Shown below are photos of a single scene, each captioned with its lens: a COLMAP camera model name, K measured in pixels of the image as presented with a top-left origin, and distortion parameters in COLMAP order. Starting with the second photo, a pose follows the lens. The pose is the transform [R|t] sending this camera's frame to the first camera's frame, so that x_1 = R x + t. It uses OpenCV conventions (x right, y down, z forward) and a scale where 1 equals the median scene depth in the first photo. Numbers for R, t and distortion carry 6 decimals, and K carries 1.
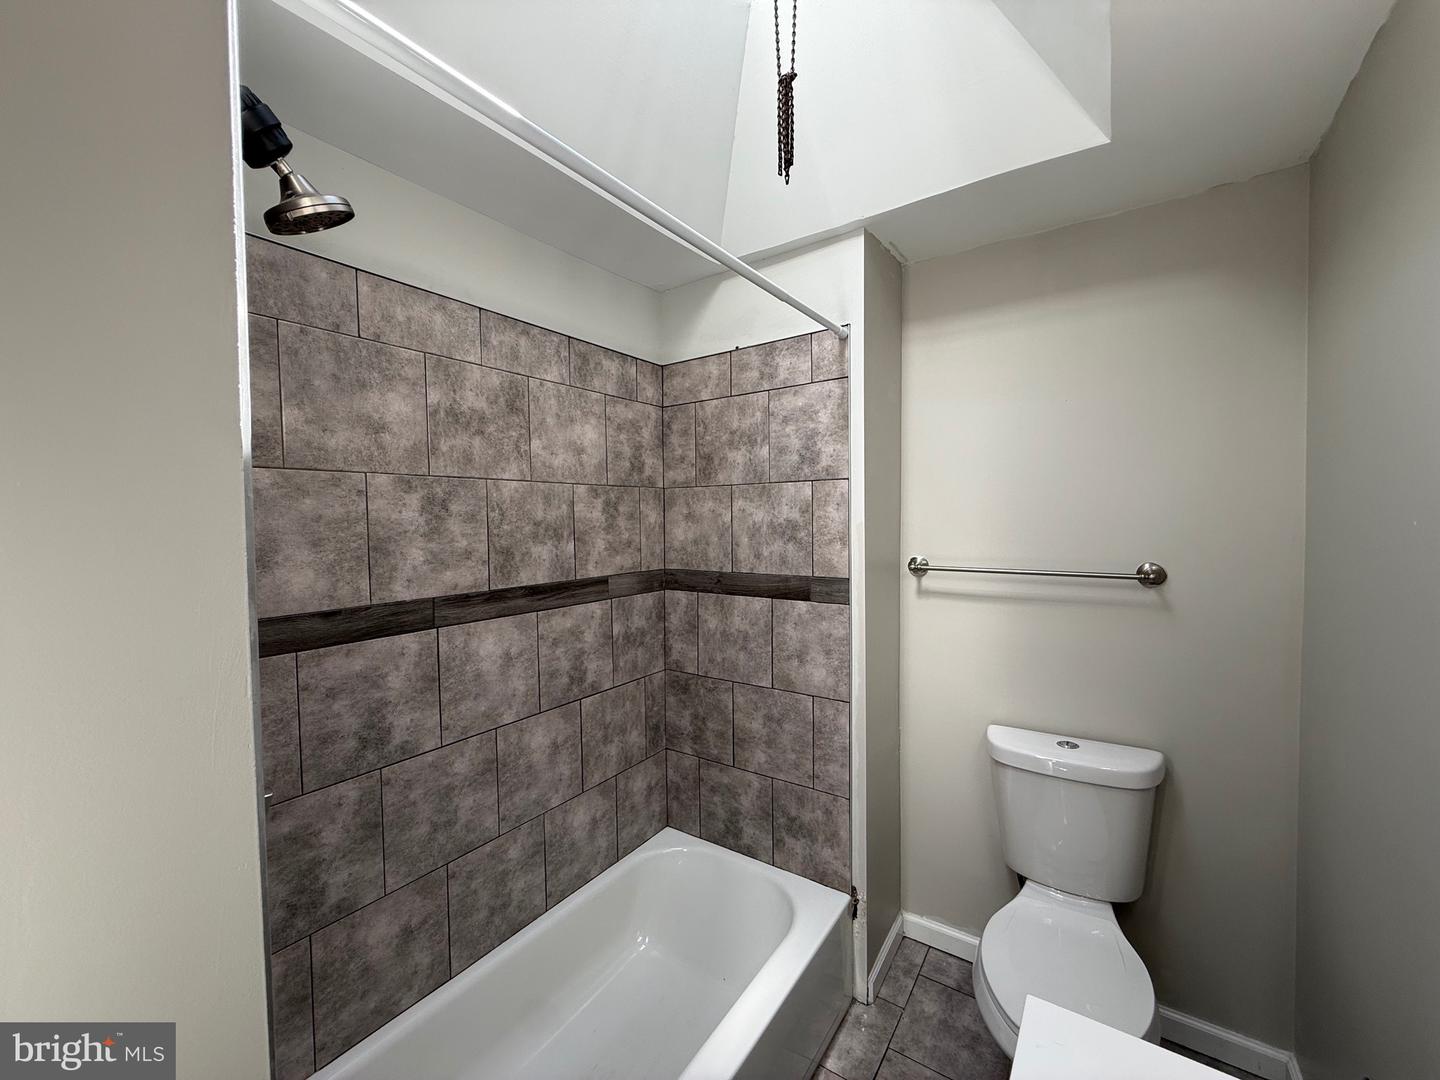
lens RADIAL K [[573.2, 0, 714.3], [0, 573.2, 538.6], [0, 0, 1]] dist [-0.001931, 0.000376]
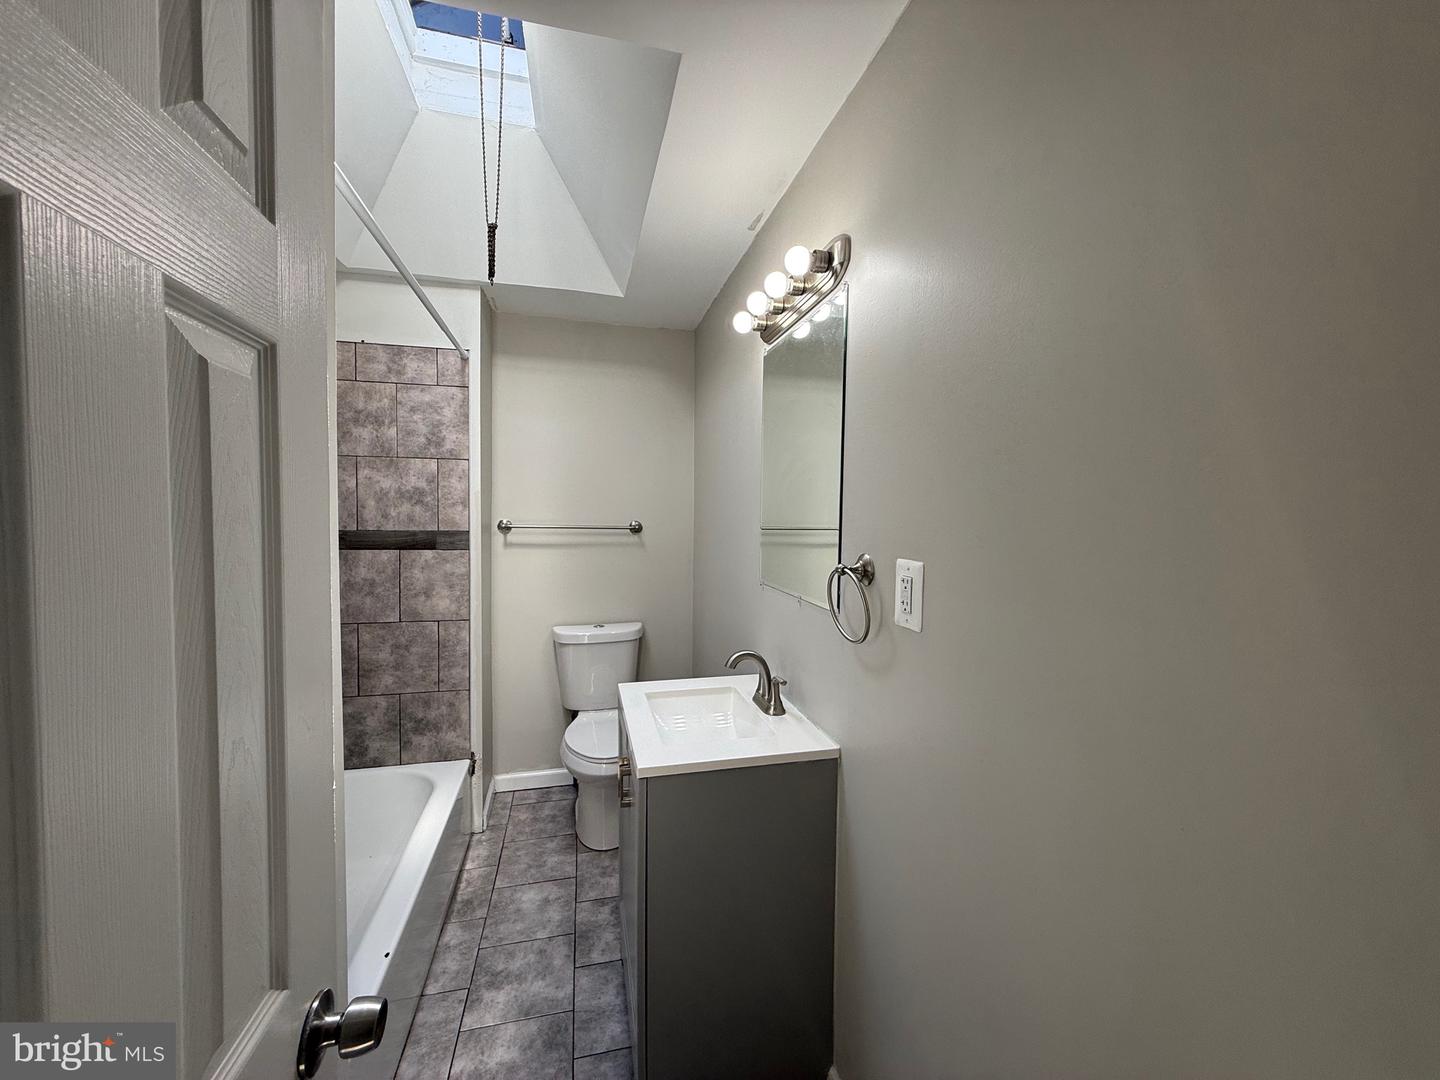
lens RADIAL K [[573.2, 0, 720.0], [0, 573.2, 538.0], [0, 0, 1]] dist [-0.001931, 0.000376]
pose [[0.651681, -0.010754, 0.758417, -0.409092], [0.006436, 0.999942, 0.008648, 0.075152], [-0.758466, -0.000755, 0.651713, -0.362202]]
